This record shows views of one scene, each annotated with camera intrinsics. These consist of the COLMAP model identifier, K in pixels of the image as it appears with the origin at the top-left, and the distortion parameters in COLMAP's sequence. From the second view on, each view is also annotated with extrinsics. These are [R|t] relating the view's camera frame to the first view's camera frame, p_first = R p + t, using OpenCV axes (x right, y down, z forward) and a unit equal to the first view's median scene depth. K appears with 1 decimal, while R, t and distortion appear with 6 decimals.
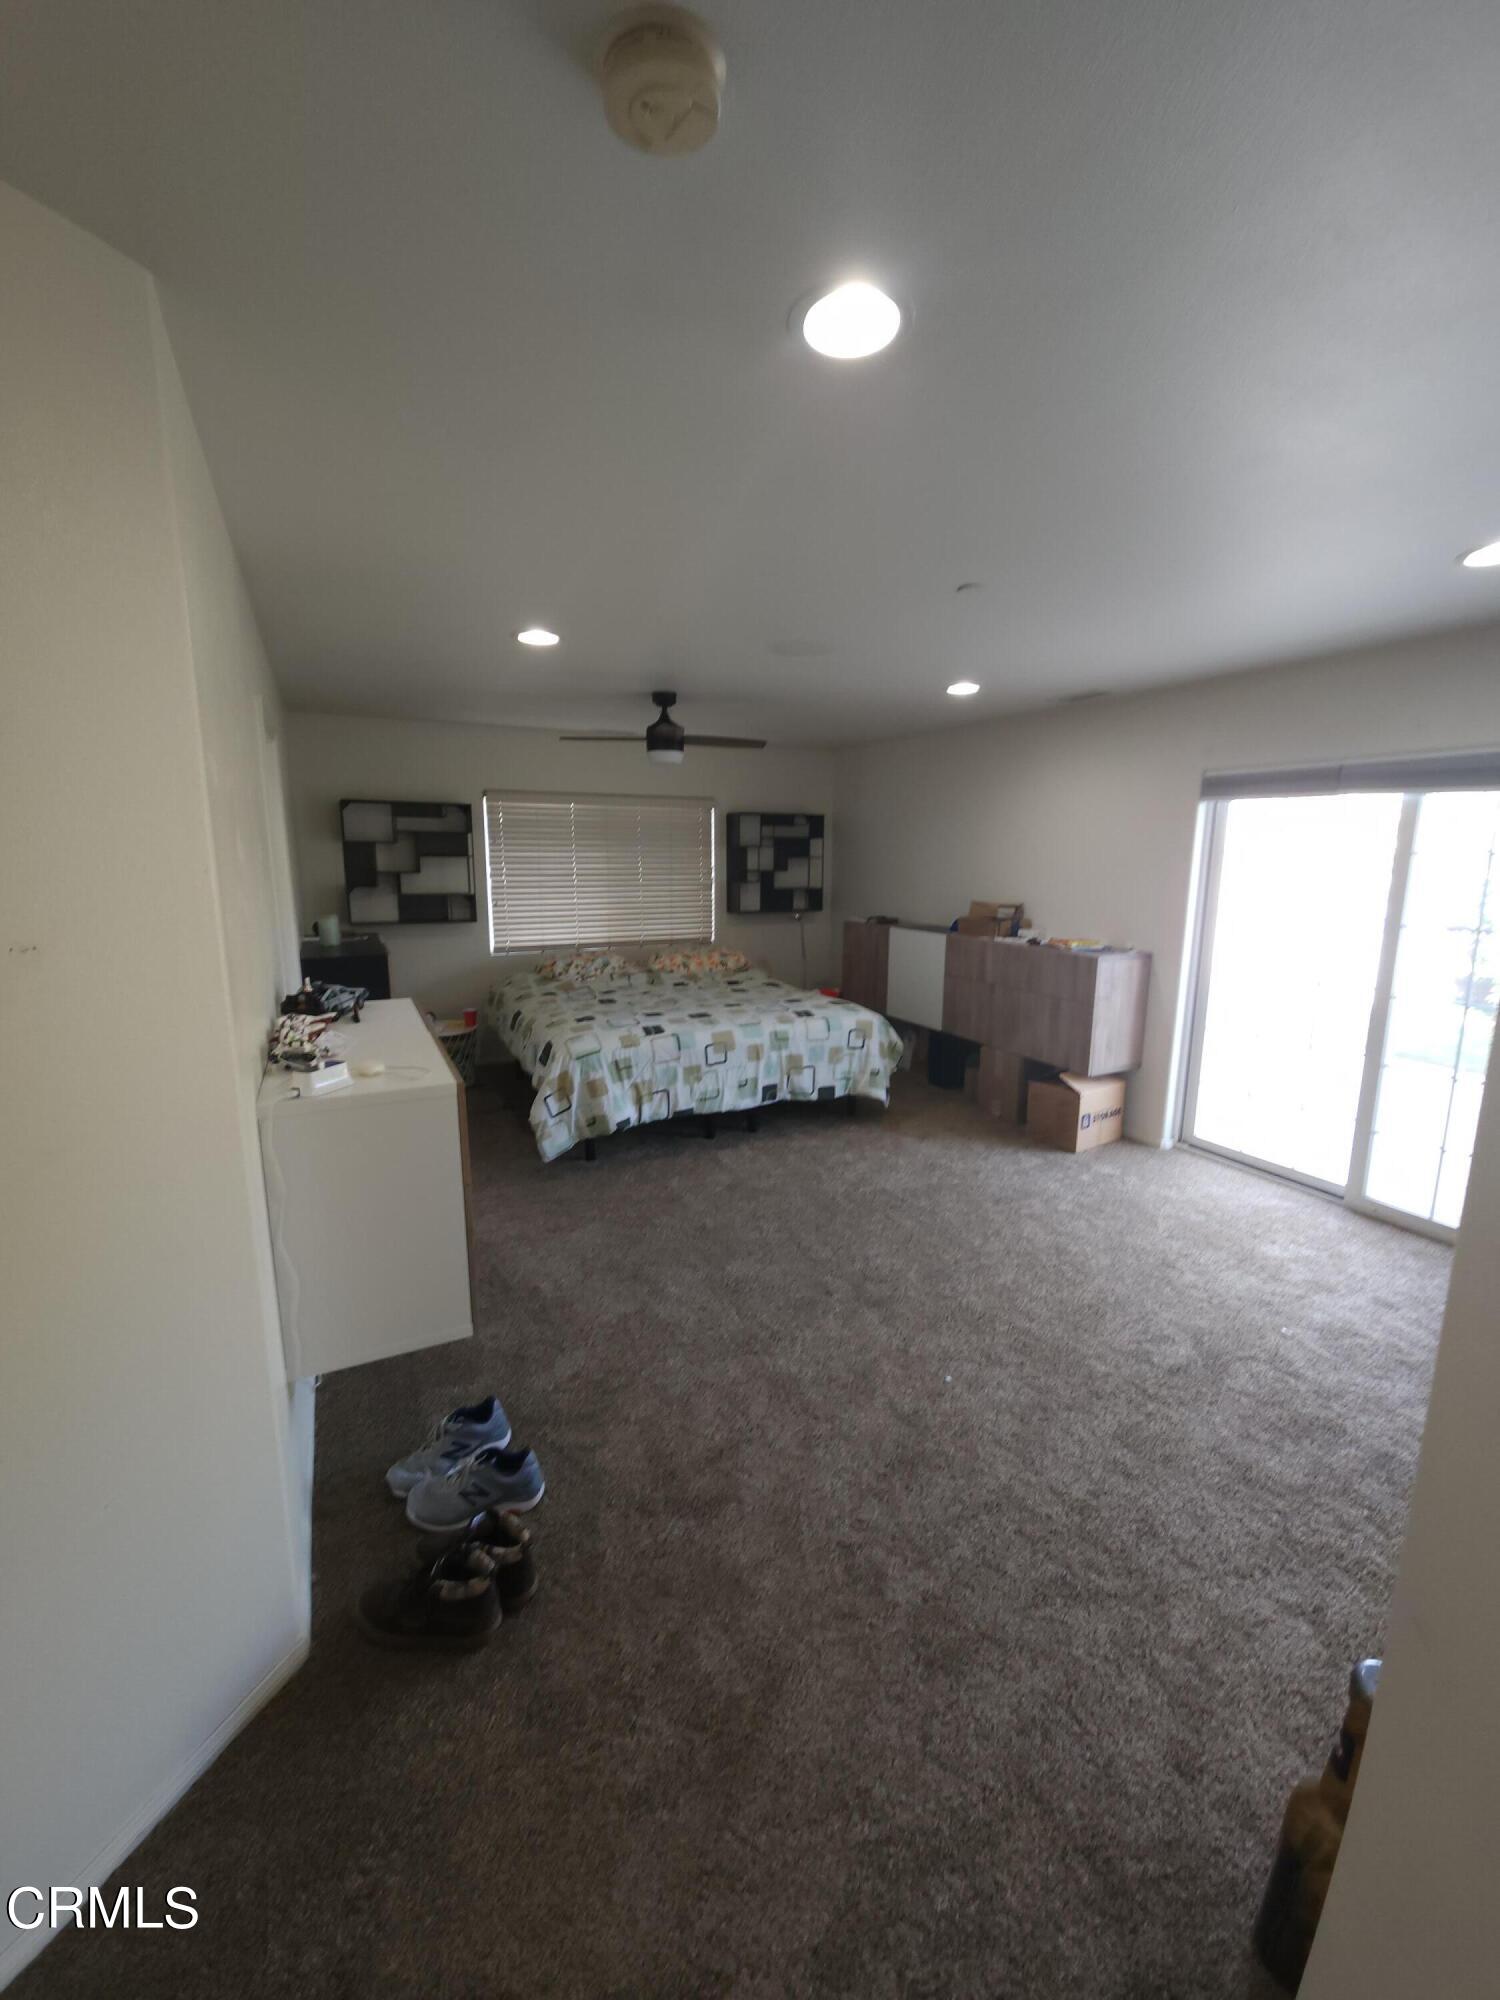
lens RADIAL K [[812.1, 0, 761.4], [0, 812.1, 997.6], [0, 0, 1]] dist [-0.002445, -0.000328]
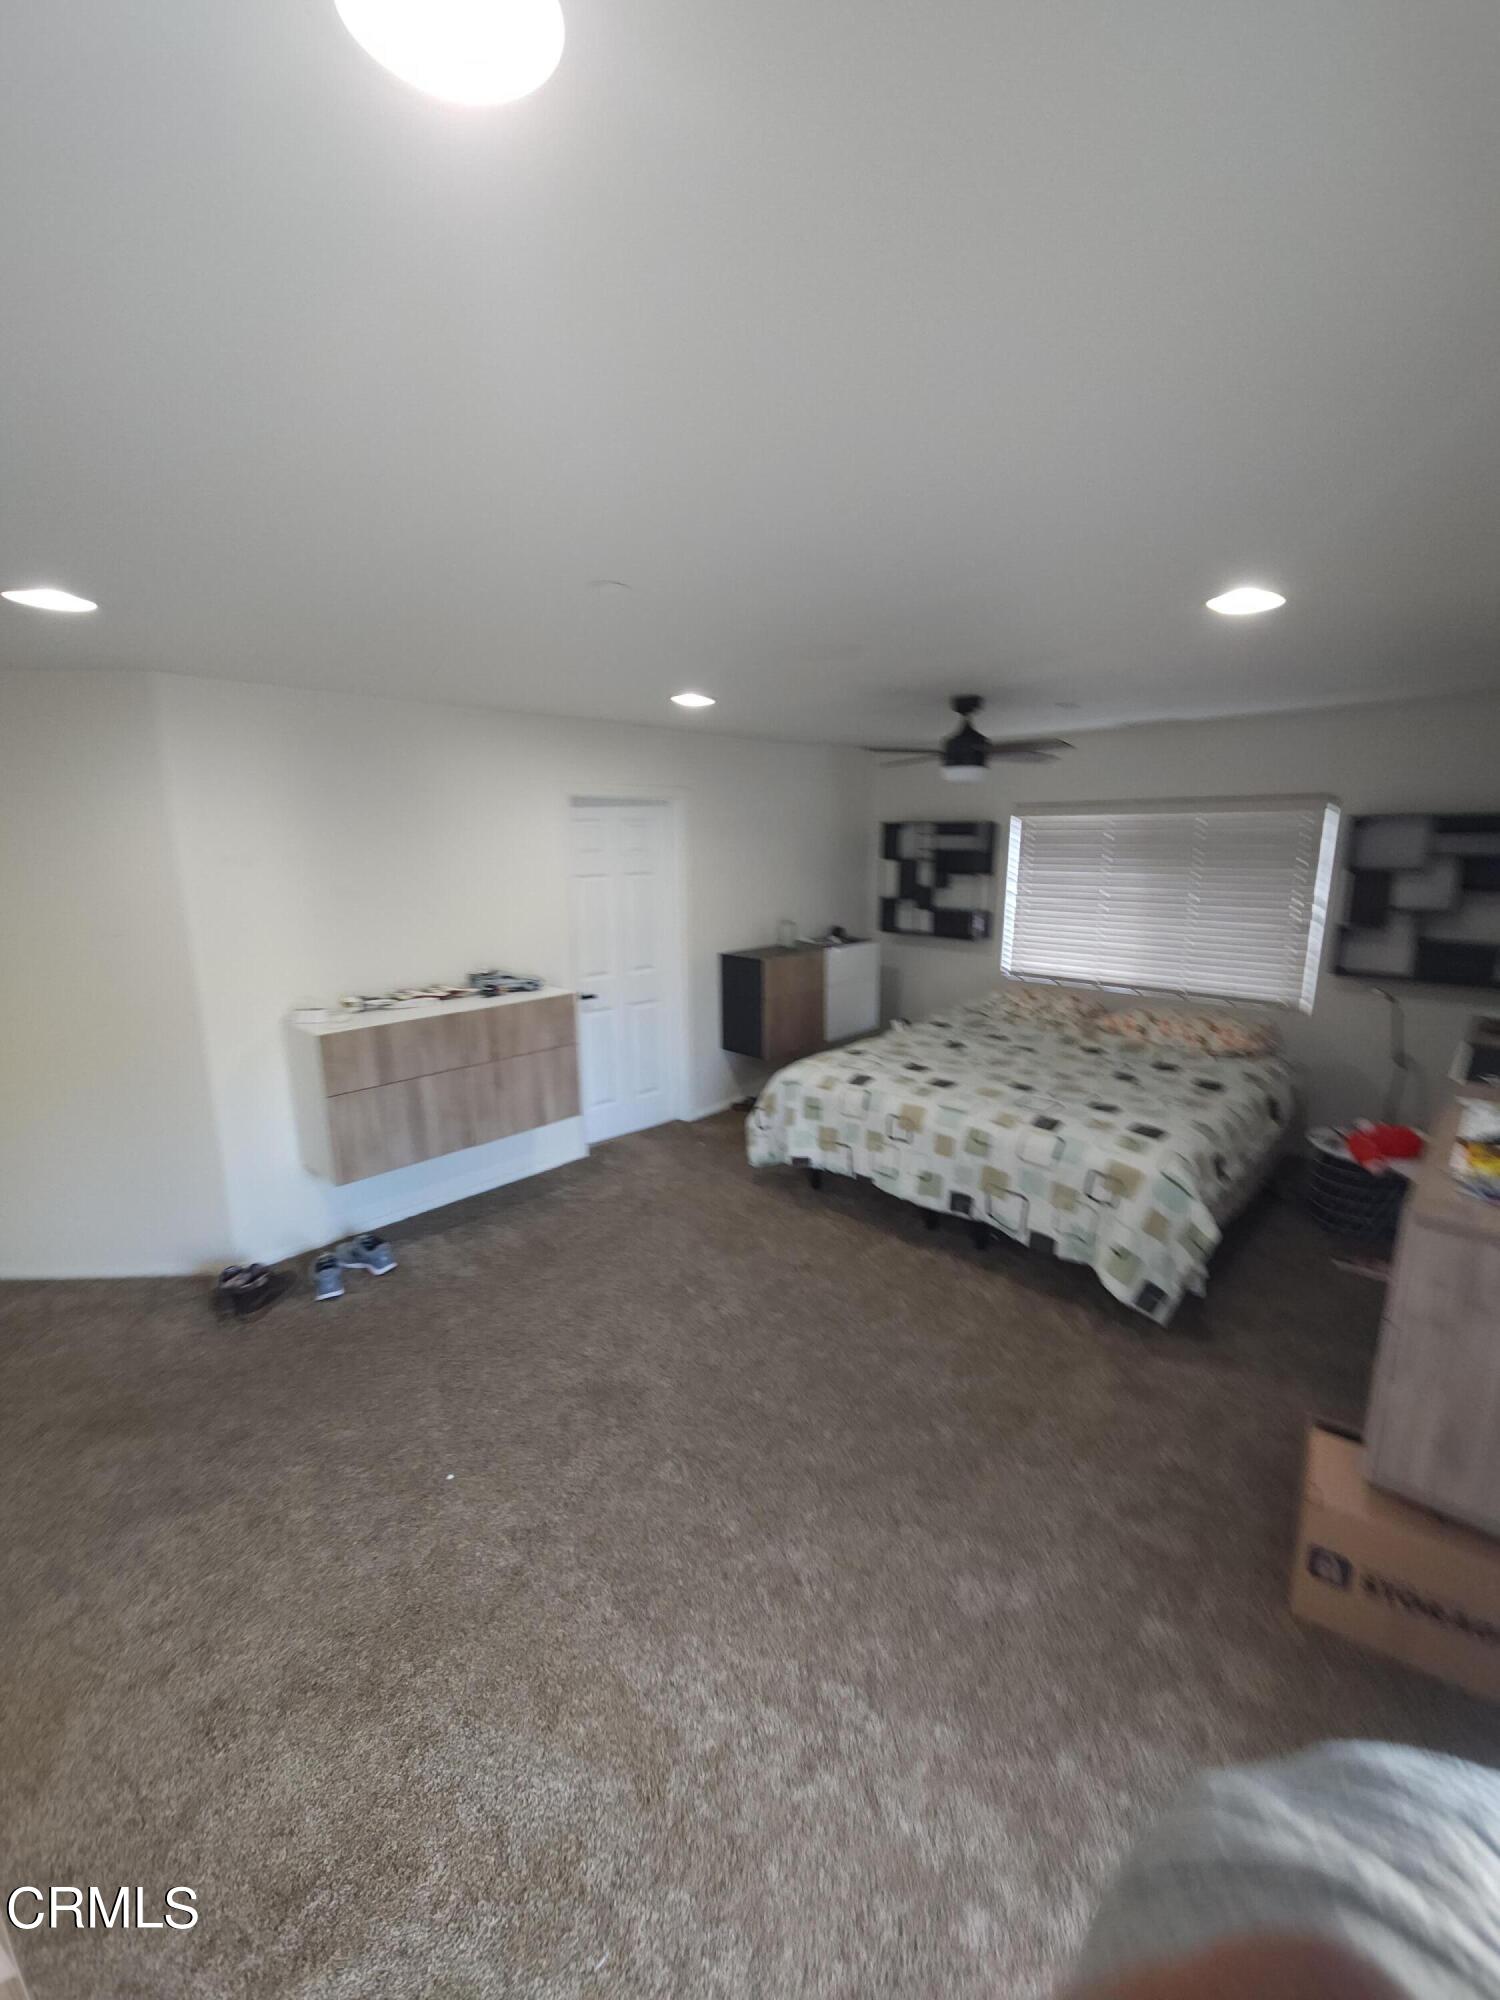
lens RADIAL K [[812.1, 0, 759.7], [0, 812.1, 1008.8], [0, 0, 1]] dist [-0.002445, -0.000328]
pose [[0.316944, 0.188703, -0.929482, 0.616016], [-0.156891, 0.976938, 0.144839, -0.142284], [0.935378, 0.099921, 0.339241, 0.522610]]
